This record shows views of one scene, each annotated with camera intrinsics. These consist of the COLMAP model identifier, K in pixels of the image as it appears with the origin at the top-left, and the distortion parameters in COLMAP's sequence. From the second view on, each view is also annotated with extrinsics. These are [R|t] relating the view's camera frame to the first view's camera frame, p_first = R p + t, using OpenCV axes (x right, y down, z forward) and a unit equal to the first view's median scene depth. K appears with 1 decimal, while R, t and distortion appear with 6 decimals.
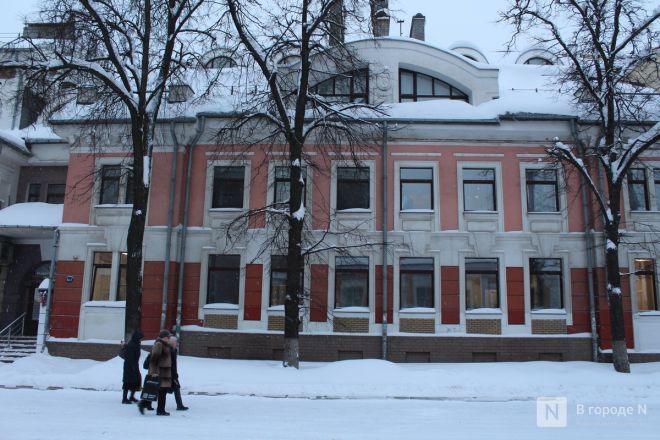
lens RADIAL K [[551.9, 0, 330.1], [0, 551.9, 226.1], [0, 0, 1]] dist [-0.139560, 0.137307]
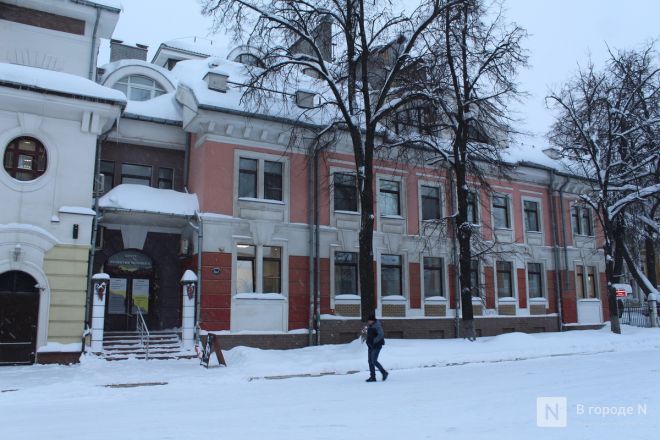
lens RADIAL K [[551.9, 0, 330.1], [0, 551.9, 226.1], [0, 0, 1]] dist [-0.139560, 0.137307]
pose [[0.848742, 0.063848, 0.524939, -0.845486], [-0.080615, 0.996704, 0.009114, -0.009454], [-0.522626, -0.050053, 0.851091, 0.043472]]
